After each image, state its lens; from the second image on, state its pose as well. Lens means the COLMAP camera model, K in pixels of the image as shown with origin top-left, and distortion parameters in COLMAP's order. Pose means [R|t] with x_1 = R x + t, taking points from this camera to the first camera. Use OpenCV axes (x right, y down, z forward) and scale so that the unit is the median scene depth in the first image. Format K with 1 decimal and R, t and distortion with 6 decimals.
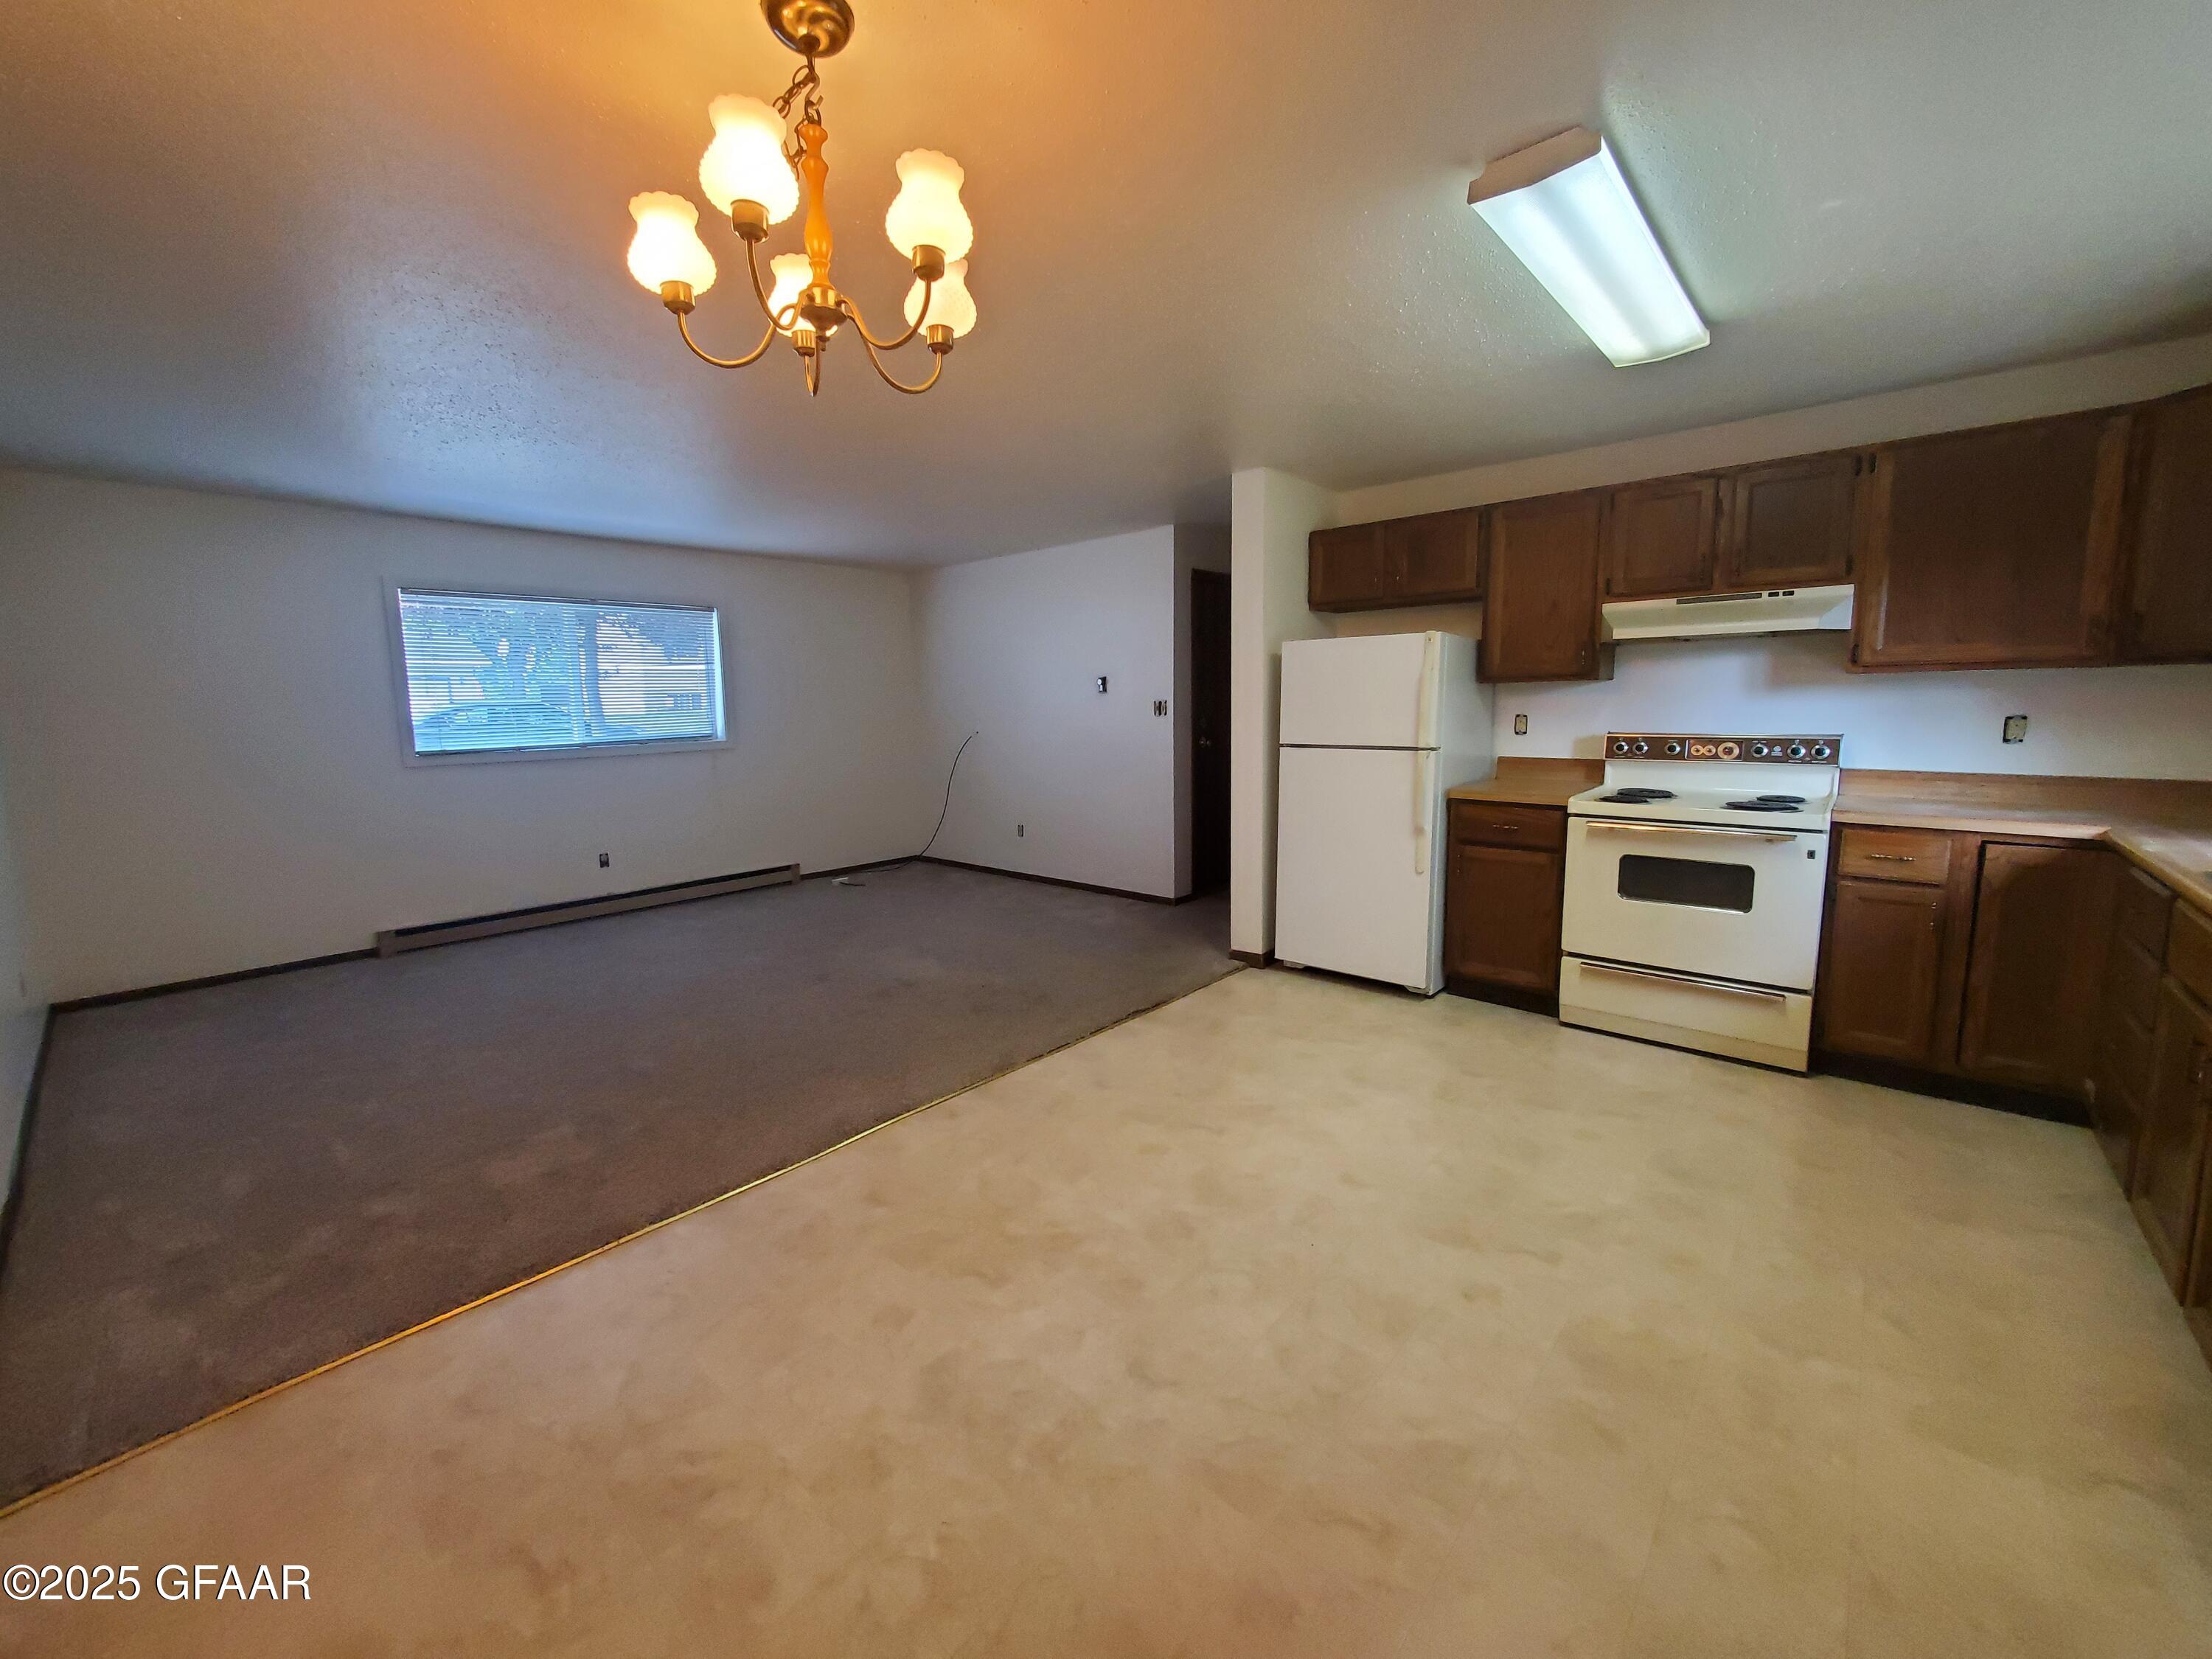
lens RADIAL K [[876.1, 0, 1077.9], [0, 876.1, 815.2], [0, 0, 1]] dist [0.001120, 0.000162]
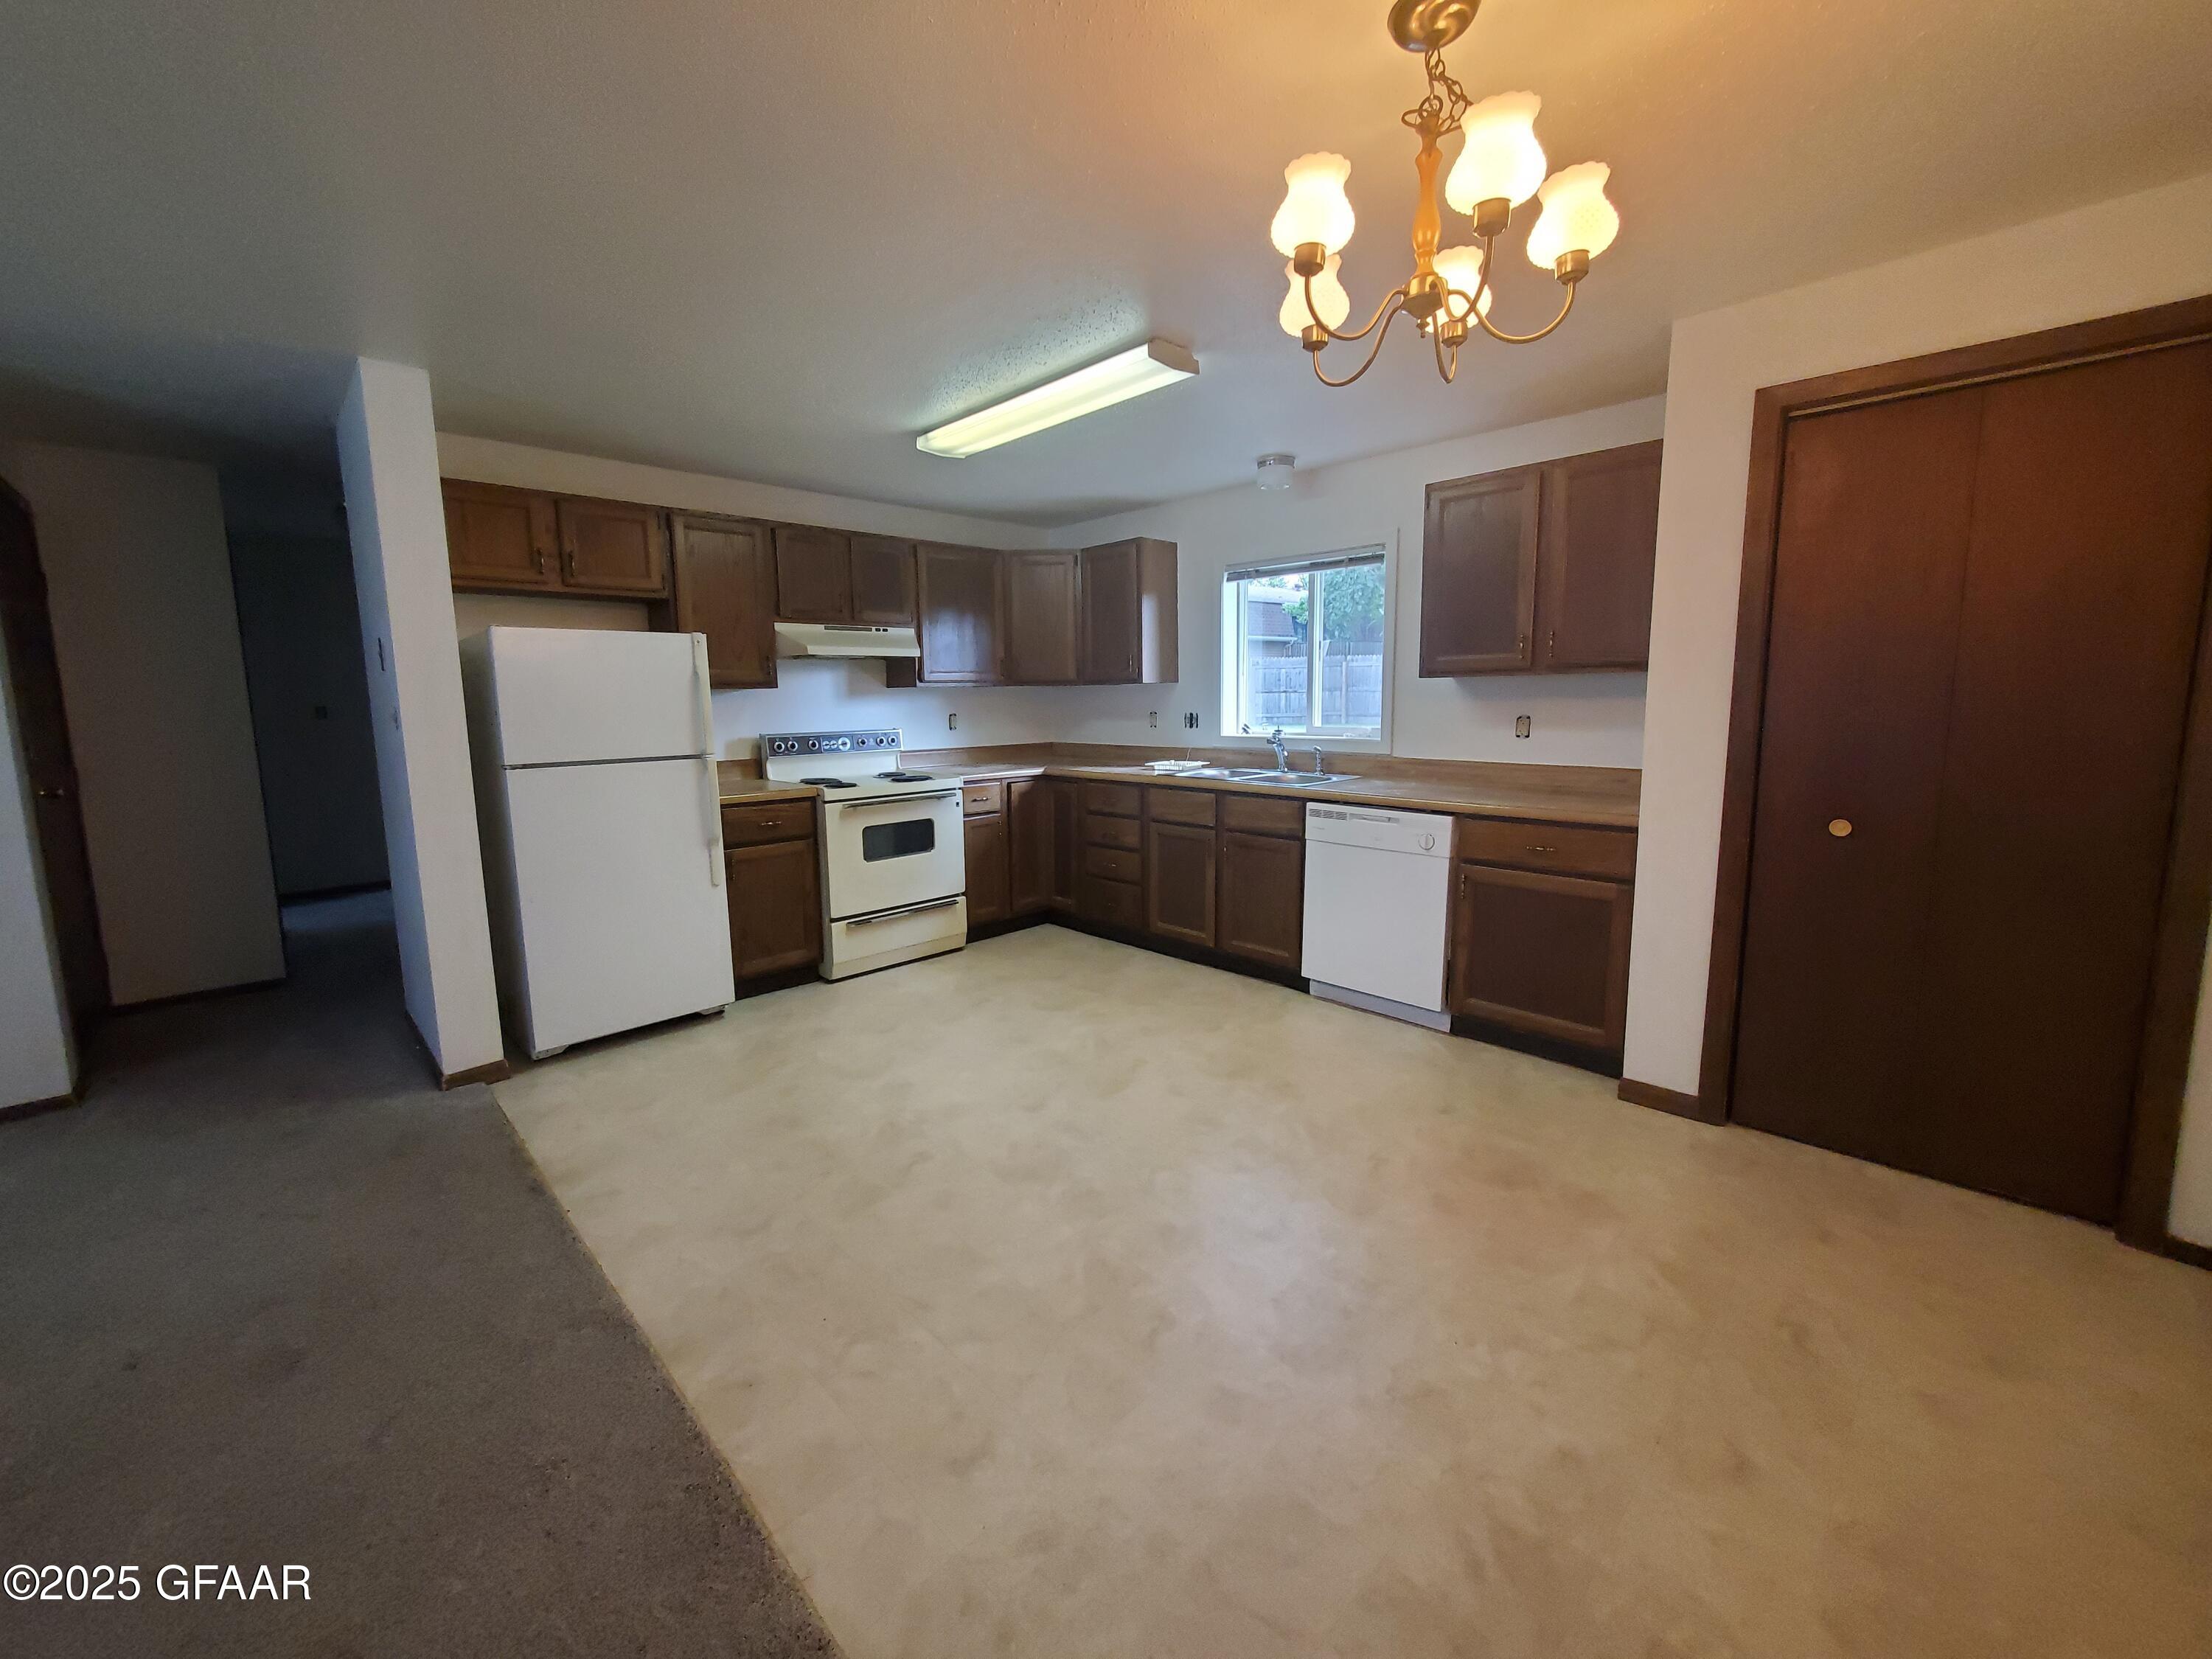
lens RADIAL K [[876.1, 0, 1077.9], [0, 876.1, 815.2], [0, 0, 1]] dist [0.001120, 0.000162]
pose [[0.064382, -0.120131, 0.990668, -0.618339], [0.142813, 0.983619, 0.109995, -0.068894], [-0.987654, 0.134399, 0.080483, 0.615015]]
